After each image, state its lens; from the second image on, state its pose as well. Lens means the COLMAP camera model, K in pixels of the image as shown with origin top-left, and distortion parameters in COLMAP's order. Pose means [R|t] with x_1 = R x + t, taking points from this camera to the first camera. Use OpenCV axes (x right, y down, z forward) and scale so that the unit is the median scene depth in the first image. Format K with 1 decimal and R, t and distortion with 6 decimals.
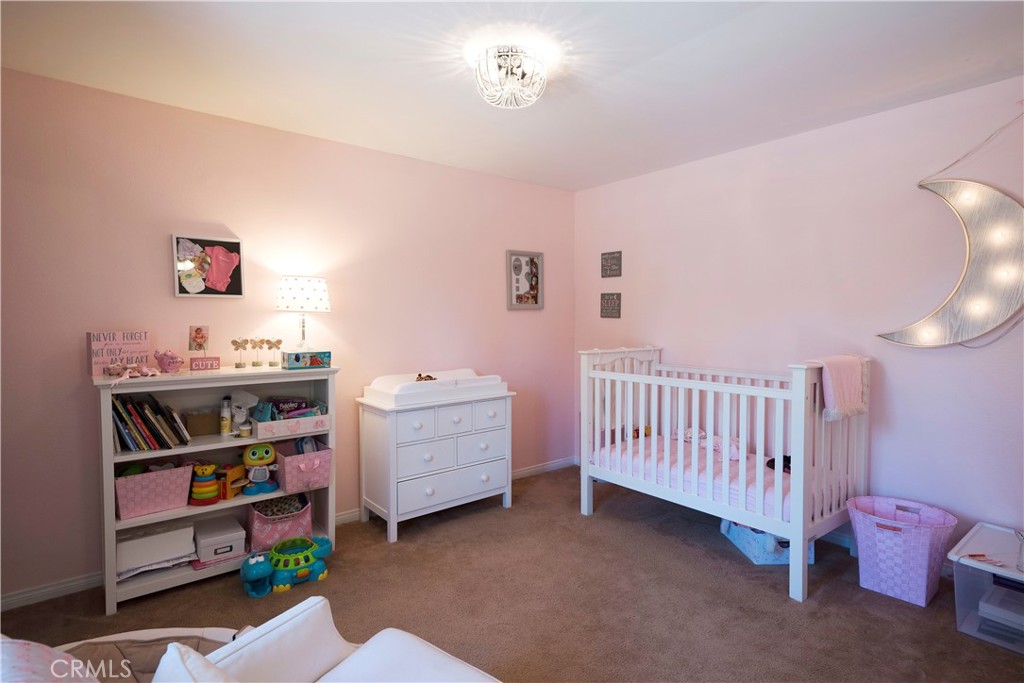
lens RADIAL K [[567.2, 0, 512.0], [0, 567.2, 341.5], [0, 0, 1]] dist [0.056872, -0.000063]
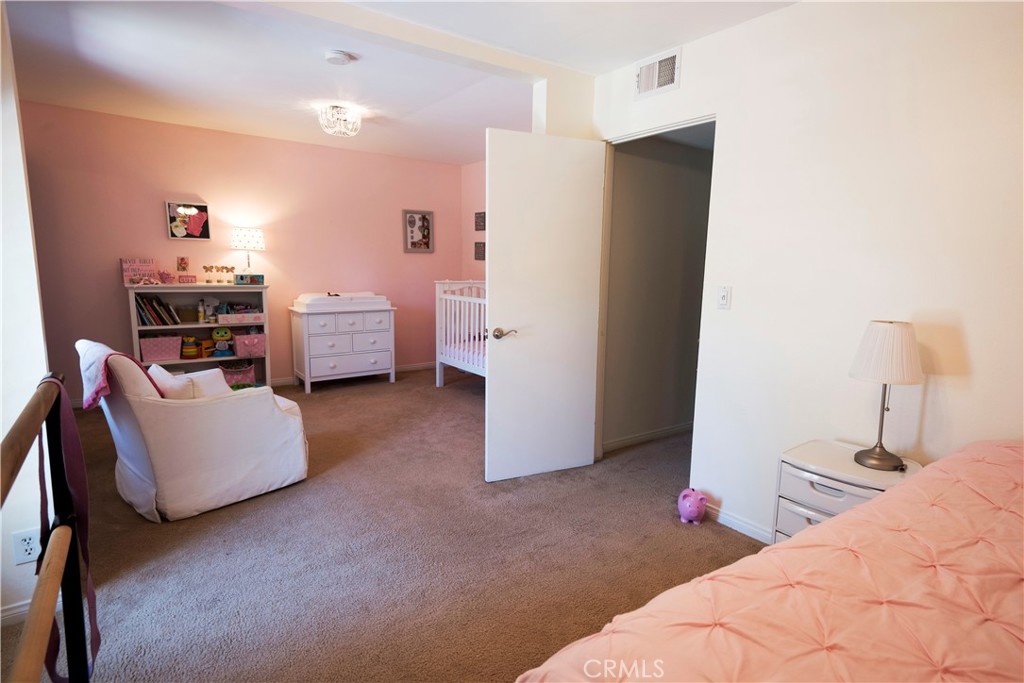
lens RADIAL K [[549.8, 0, 492.4], [0, 549.8, 342.4], [0, 0, 1]] dist [0.057964, -0.000473]
pose [[0.998305, 0.029356, -0.050255, 0.432216], [-0.023923, 0.994133, 0.105489, 0.026607], [0.053057, -0.104108, 0.993150, -0.582743]]
